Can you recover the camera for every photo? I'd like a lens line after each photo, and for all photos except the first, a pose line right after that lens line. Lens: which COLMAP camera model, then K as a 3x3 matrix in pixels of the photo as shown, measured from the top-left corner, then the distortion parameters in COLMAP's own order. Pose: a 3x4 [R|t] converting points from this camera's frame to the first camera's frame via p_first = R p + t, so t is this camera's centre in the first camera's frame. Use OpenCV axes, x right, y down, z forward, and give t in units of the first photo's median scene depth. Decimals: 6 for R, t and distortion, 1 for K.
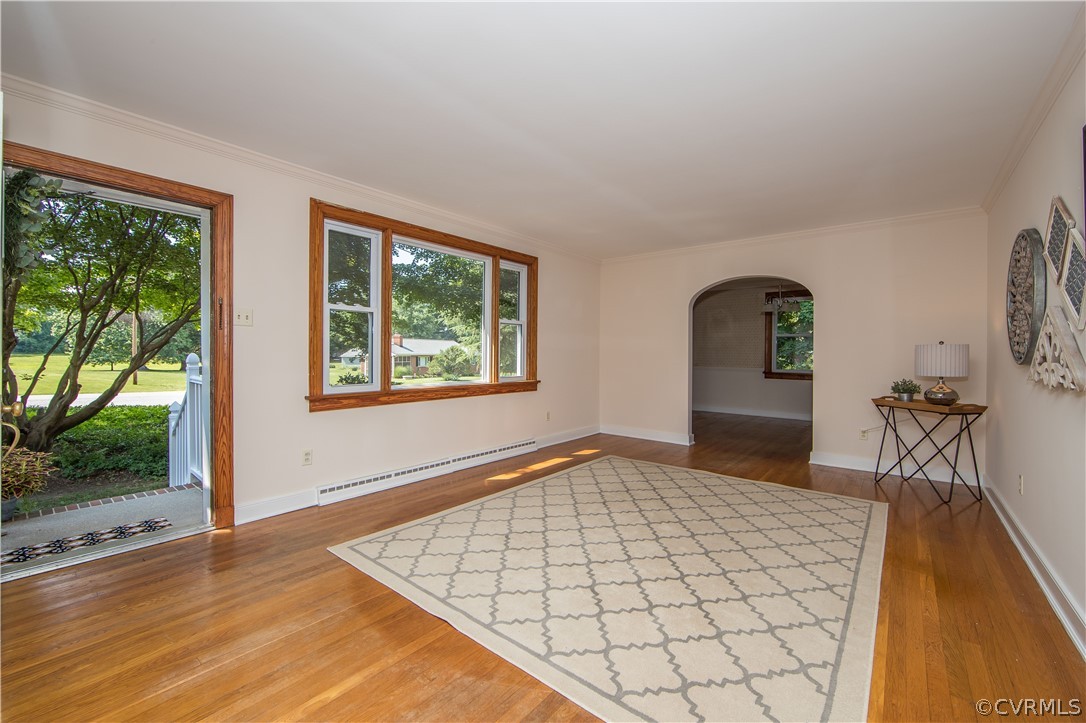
lens RADIAL K [[537.5, 0, 543.0], [0, 537.5, 361.5], [0, 0, 1]] dist [-0.001248, -0.000146]
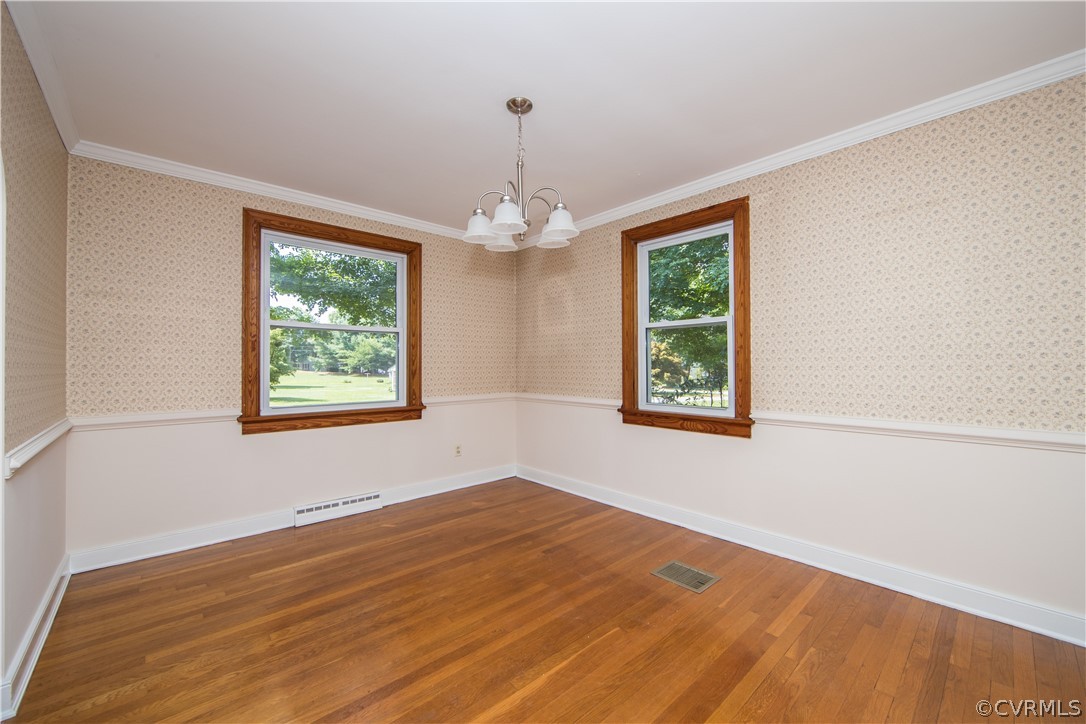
lens RADIAL K [[433.0, 0, 543.0], [0, 433.0, 362.0], [0, 0, 1]] dist [0.000519, 0.000019]
pose [[0.966201, -0.017506, -0.257193, 0.262605], [0.010130, 0.999499, -0.029978, -0.004343], [0.257589, 0.026359, 0.965895, 0.392481]]
